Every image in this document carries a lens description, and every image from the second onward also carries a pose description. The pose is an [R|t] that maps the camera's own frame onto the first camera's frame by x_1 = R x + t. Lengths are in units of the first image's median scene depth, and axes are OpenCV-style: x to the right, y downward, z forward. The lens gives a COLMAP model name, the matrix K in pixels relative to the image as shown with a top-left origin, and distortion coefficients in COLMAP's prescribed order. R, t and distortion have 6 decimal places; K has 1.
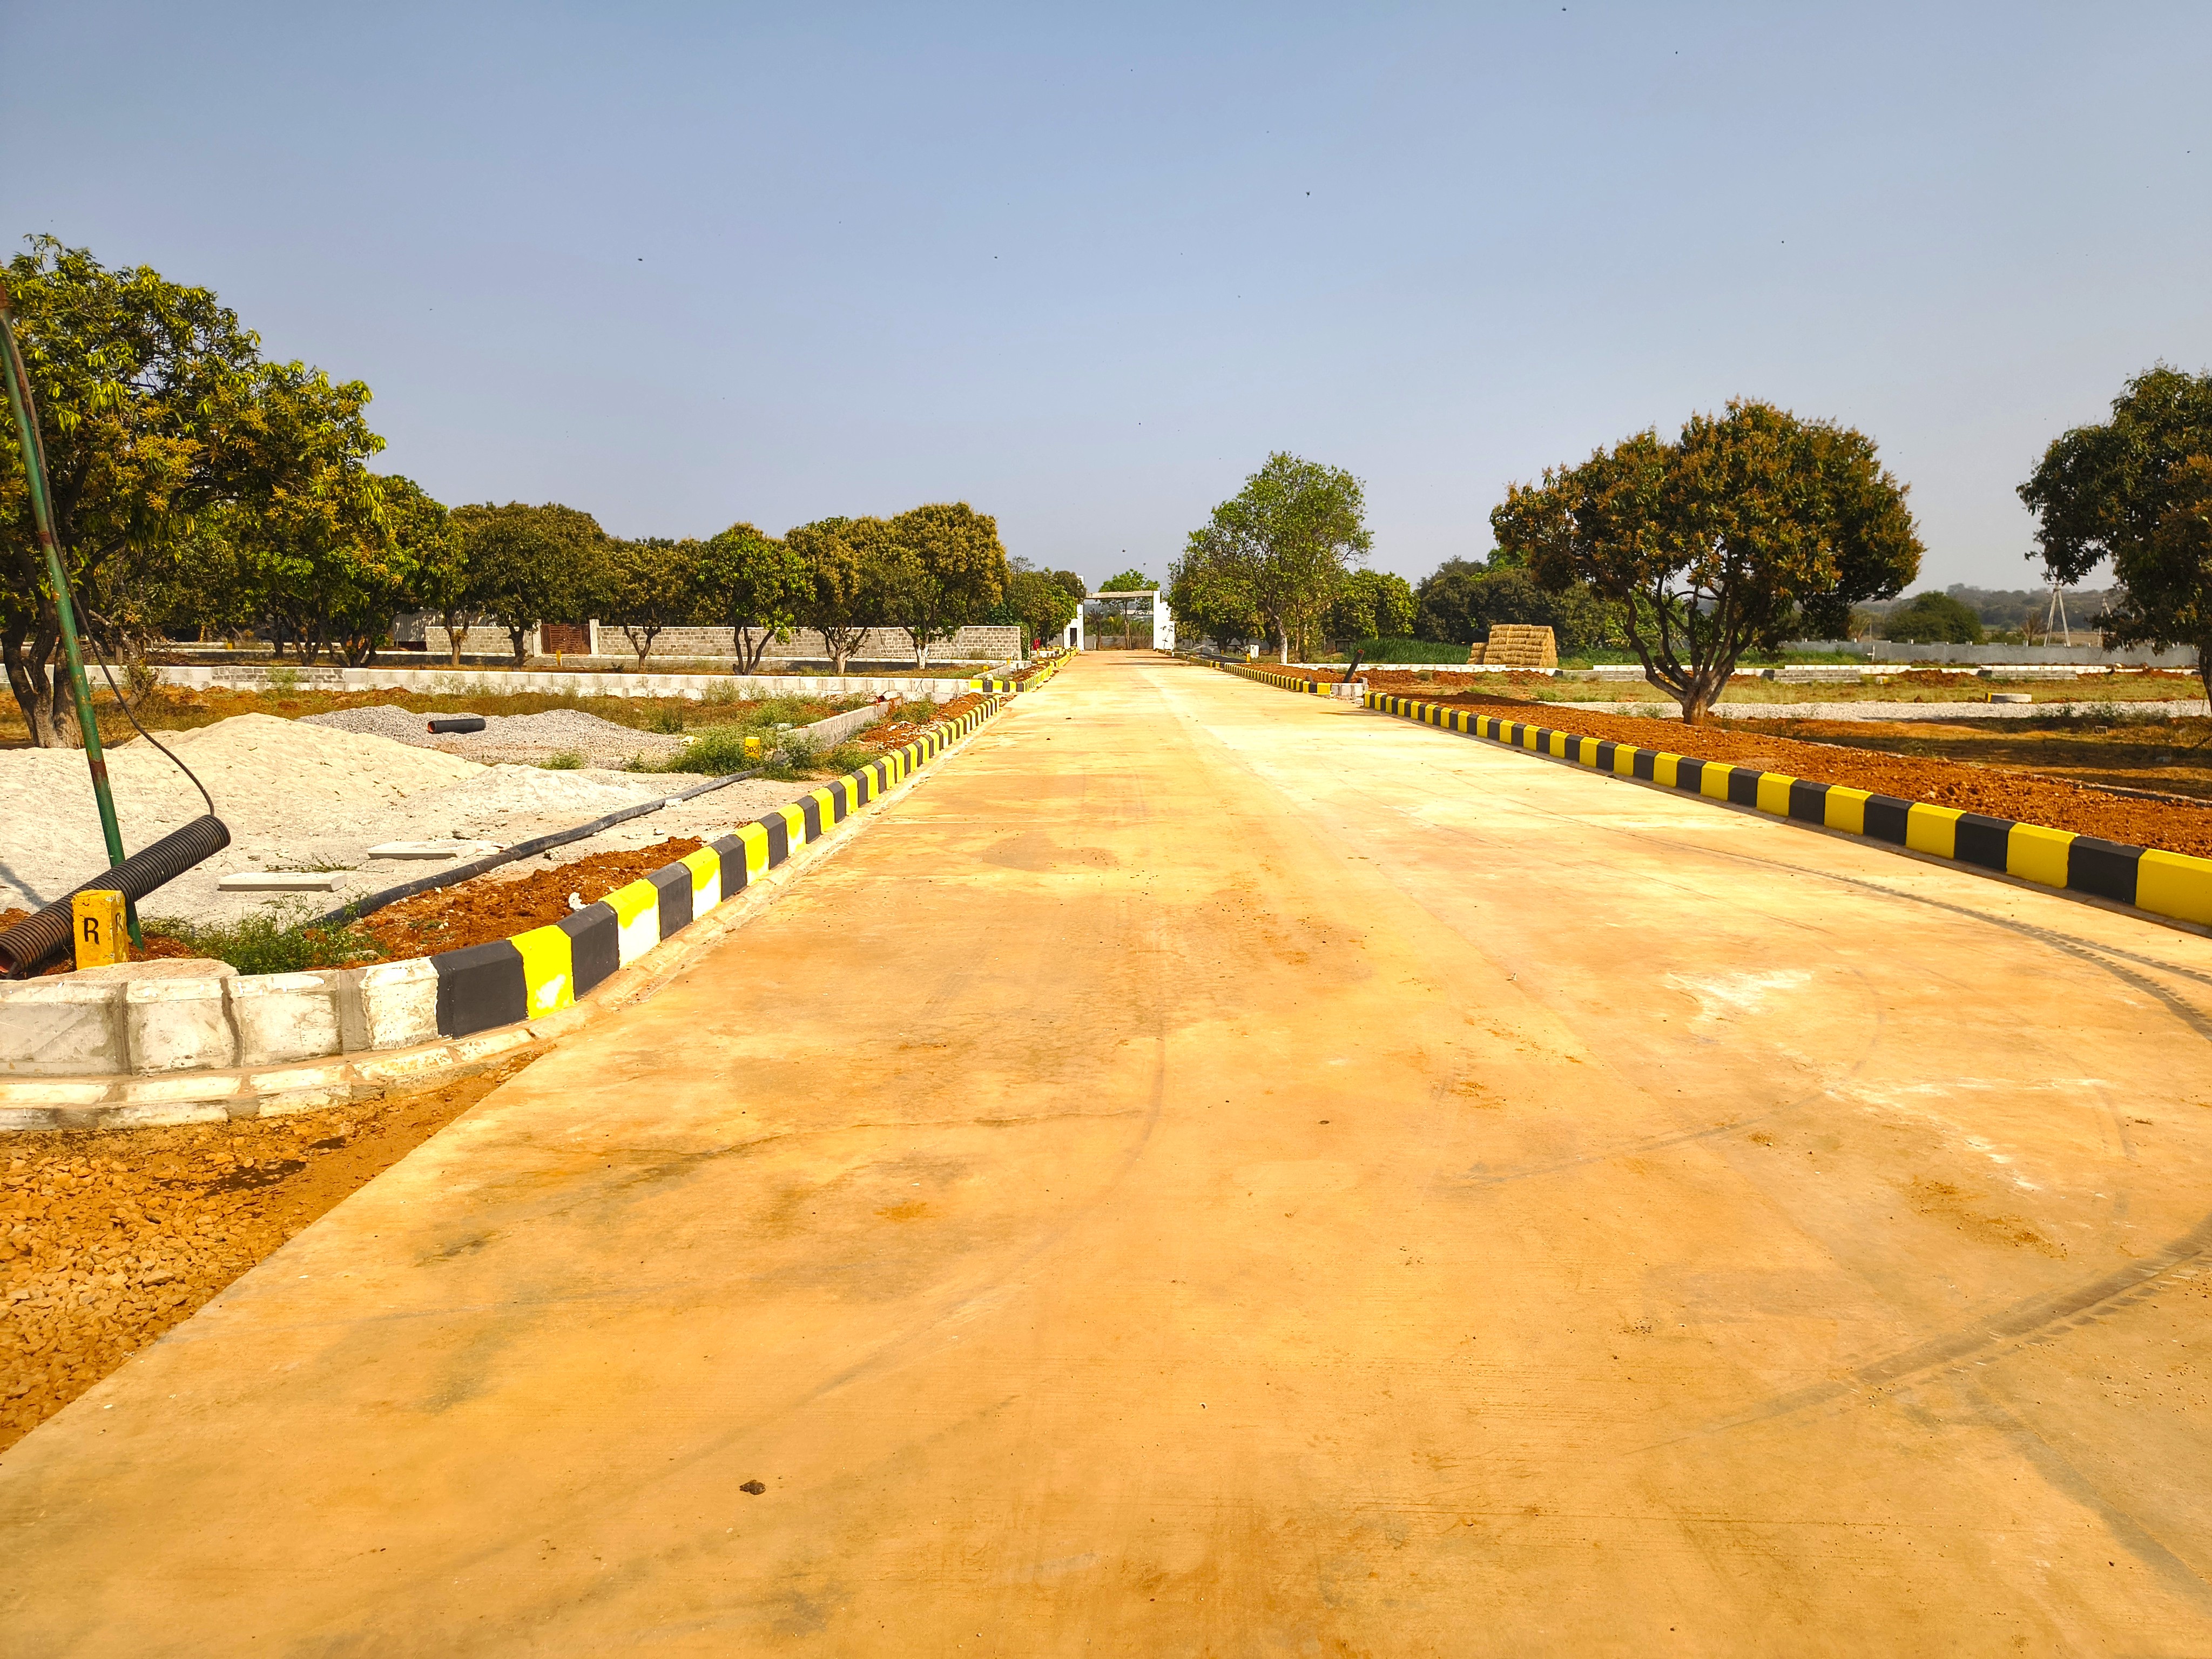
lens RADIAL K [[1508.4, 0, 1114.1], [0, 1508.4, 828.3], [0, 0, 1]] dist [0.038909, -0.042011]
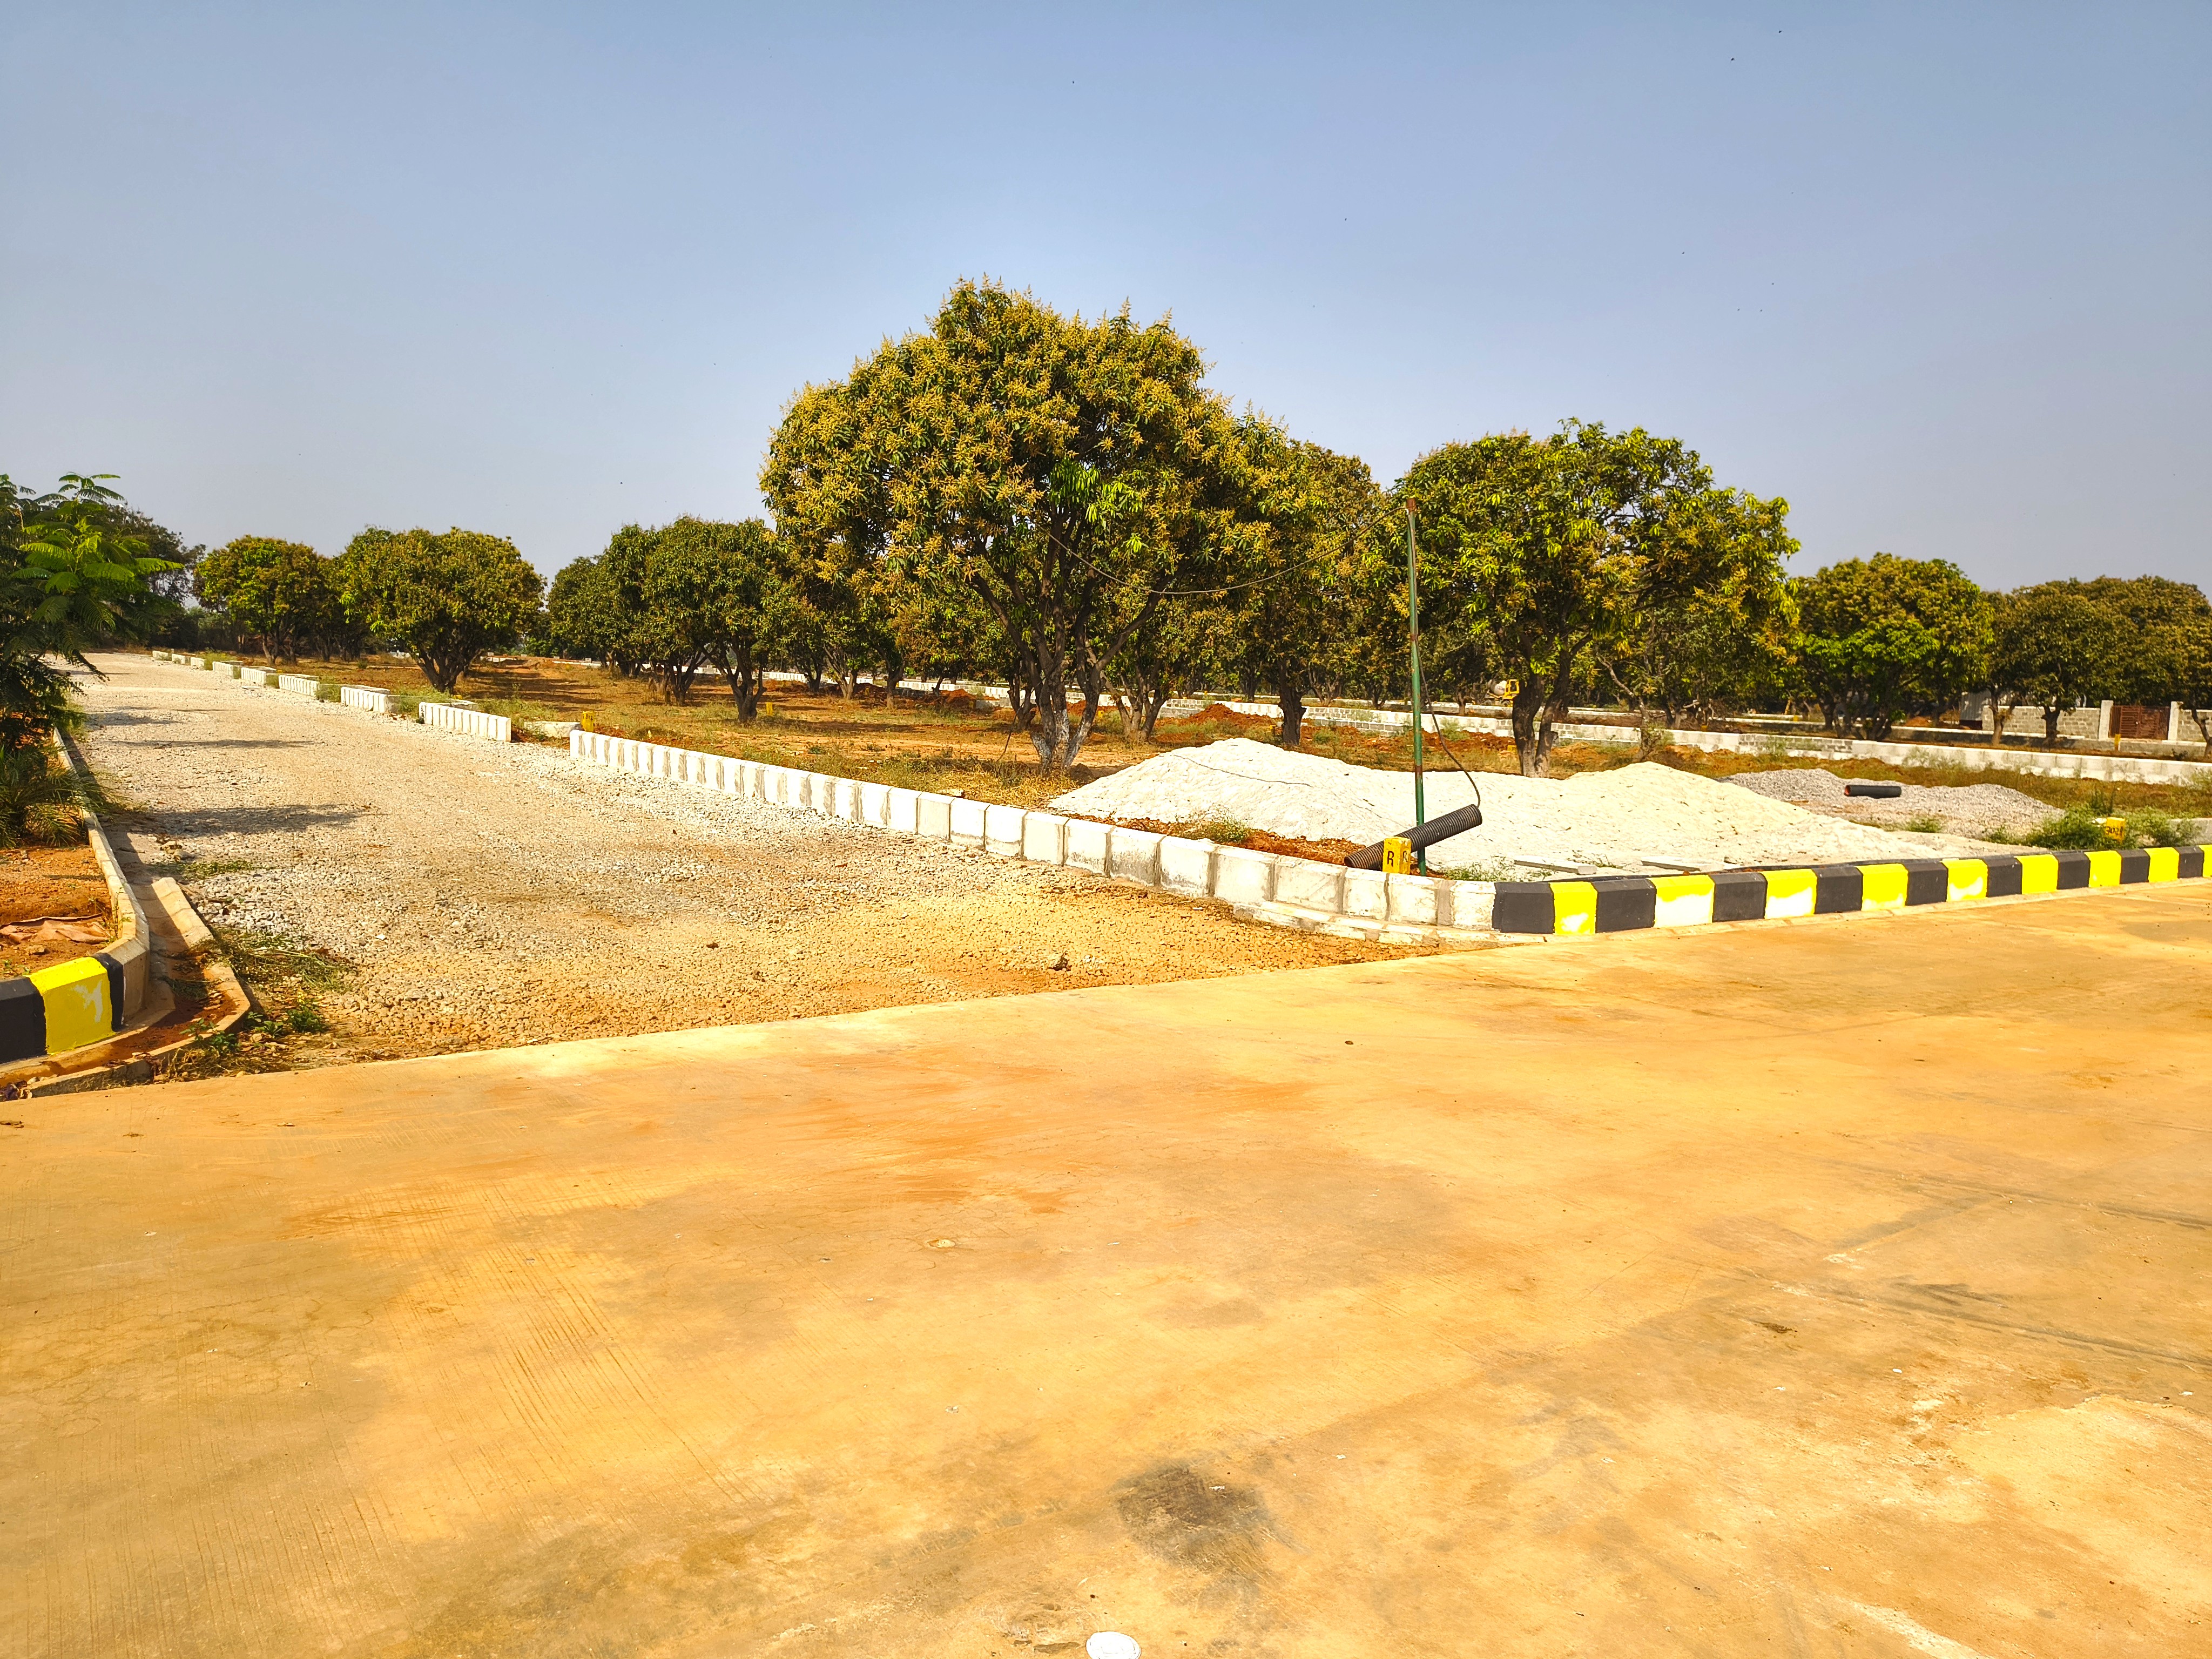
lens RADIAL K [[1508.4, 0, 1094.6], [0, 1508.4, 831.6], [0, 0, 1]] dist [0.038909, -0.042011]
pose [[0.553083, 0.095278, -0.827660, 0.240650], [-0.135433, 0.990507, 0.023522, 0.017085], [0.822044, 0.099083, 0.560737, -0.111434]]
